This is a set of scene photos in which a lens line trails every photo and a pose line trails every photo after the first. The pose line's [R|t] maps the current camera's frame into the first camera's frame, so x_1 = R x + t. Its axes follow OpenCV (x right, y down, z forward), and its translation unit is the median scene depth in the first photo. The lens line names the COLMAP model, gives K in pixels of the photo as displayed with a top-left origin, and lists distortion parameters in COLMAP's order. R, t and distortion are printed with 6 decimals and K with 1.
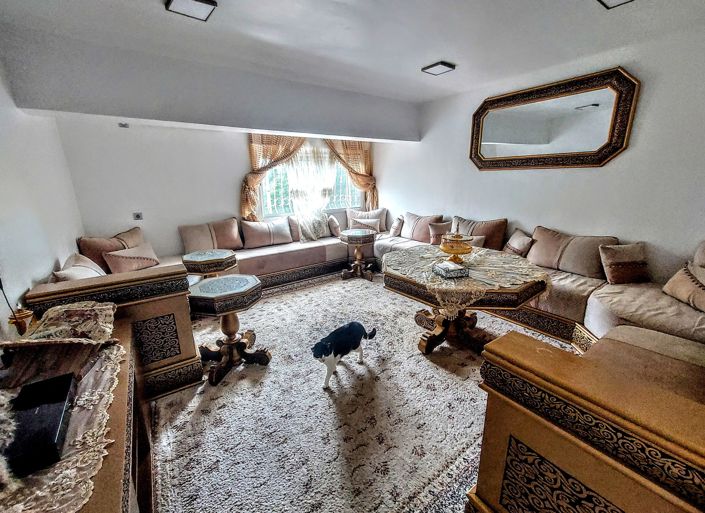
lens RADIAL K [[285.4, 0, 352.5], [0, 285.4, 256.5], [0, 0, 1]] dist [0.000764, -0.000377]
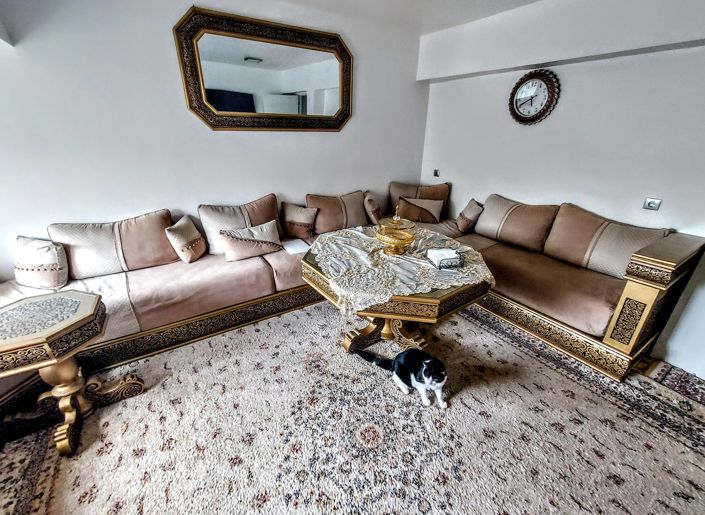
lens RADIAL K [[300.7, 0, 352.1], [0, 300.7, 265.1], [0, 0, 1]] dist [0.001308, 0.000109]
pose [[0.036238, -0.402269, 0.914804, -0.583077], [0.250836, 0.889762, 0.381320, -0.394109], [-0.967351, 0.215648, 0.133147, 1.258014]]
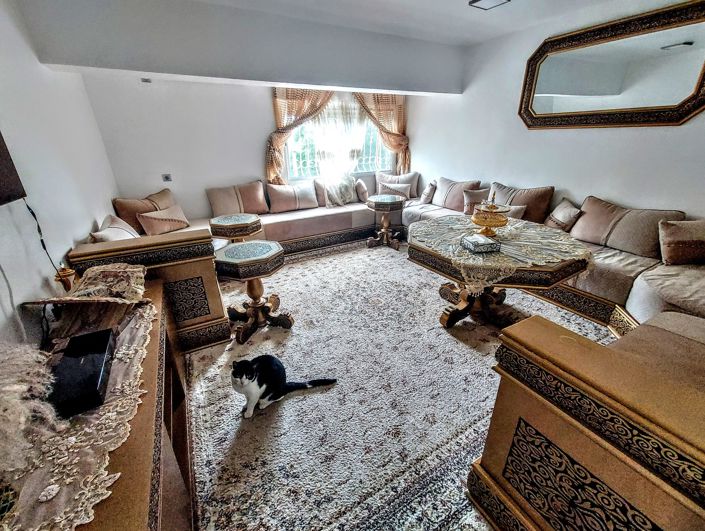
lens RADIAL K [[291.5, 0, 353.1], [0, 291.5, 266.5], [0, 0, 1]] dist [-0.000764, 0.000057]
pose [[0.994956, 0.042004, -0.091099, 0.017621], [-0.027837, 0.988058, 0.151548, -0.011295], [0.096377, -0.148248, 0.984243, 0.009802]]
